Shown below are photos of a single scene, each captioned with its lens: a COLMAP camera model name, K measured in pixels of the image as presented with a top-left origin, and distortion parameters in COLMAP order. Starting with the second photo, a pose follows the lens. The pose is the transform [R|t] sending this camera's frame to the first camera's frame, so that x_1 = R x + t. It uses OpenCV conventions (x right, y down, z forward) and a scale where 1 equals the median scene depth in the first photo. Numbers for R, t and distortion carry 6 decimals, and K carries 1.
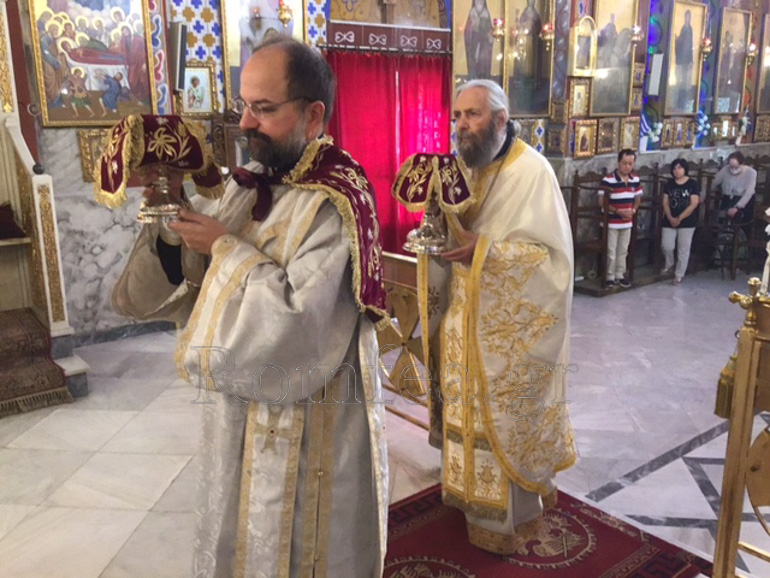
lens RADIAL K [[701.1, 0, 385.0], [0, 701.1, 289.0], [0, 0, 1]] dist [0.086030, -0.186197]
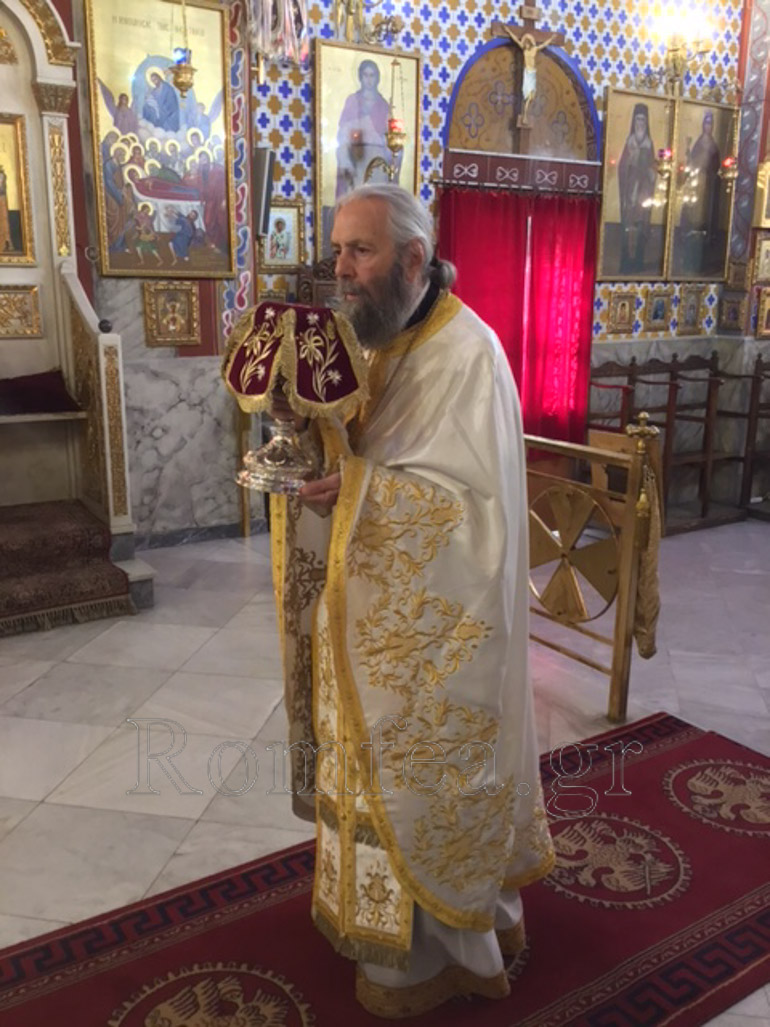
lens RADIAL K [[935.1, 0, 383.8], [0, 935.1, 516.8], [0, 0, 1]] dist [0.086030, -0.186197]
pose [[0.995926, 0.039531, -0.081045, -0.062545], [-0.039385, 0.999218, 0.003395, 0.027488], [0.081116, -0.000189, 0.996705, -0.043348]]
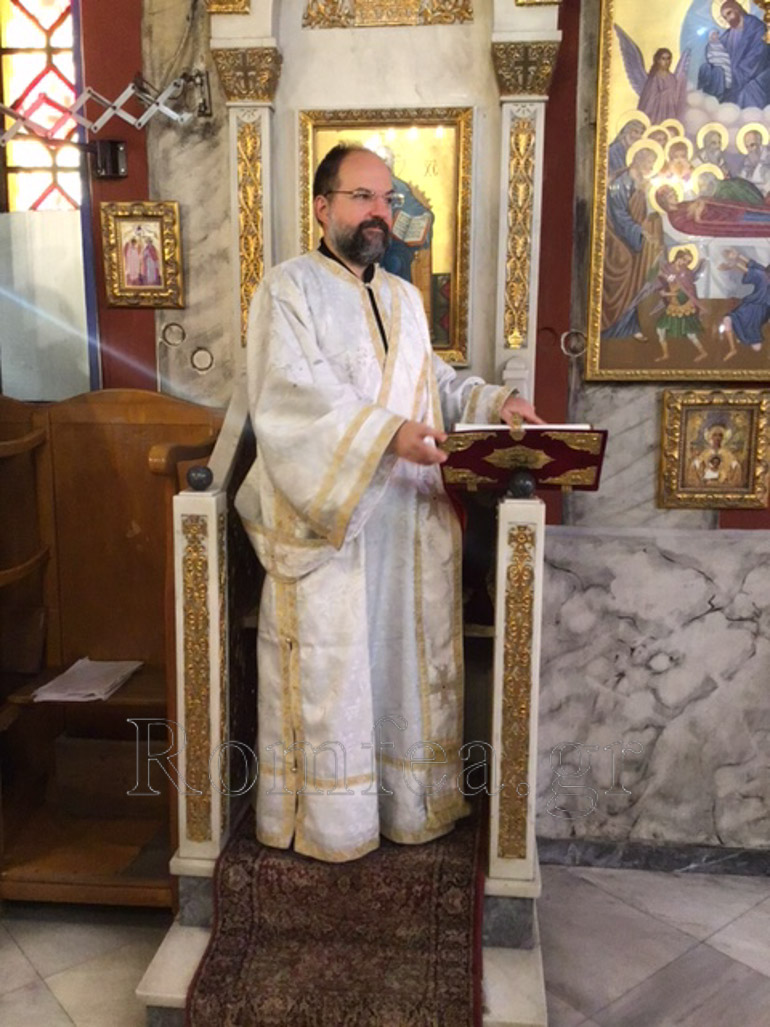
lens RADIAL K [[909.2, 0, 399.6], [0, 909.2, 522.9], [0, 0, 1]] dist [0.093141, -0.166442]
pose [[0.718102, 0.125822, -0.684470, -0.150562], [-0.177140, 0.984173, -0.004930, -0.110468], [0.673016, 0.124788, 0.729025, 0.480382]]
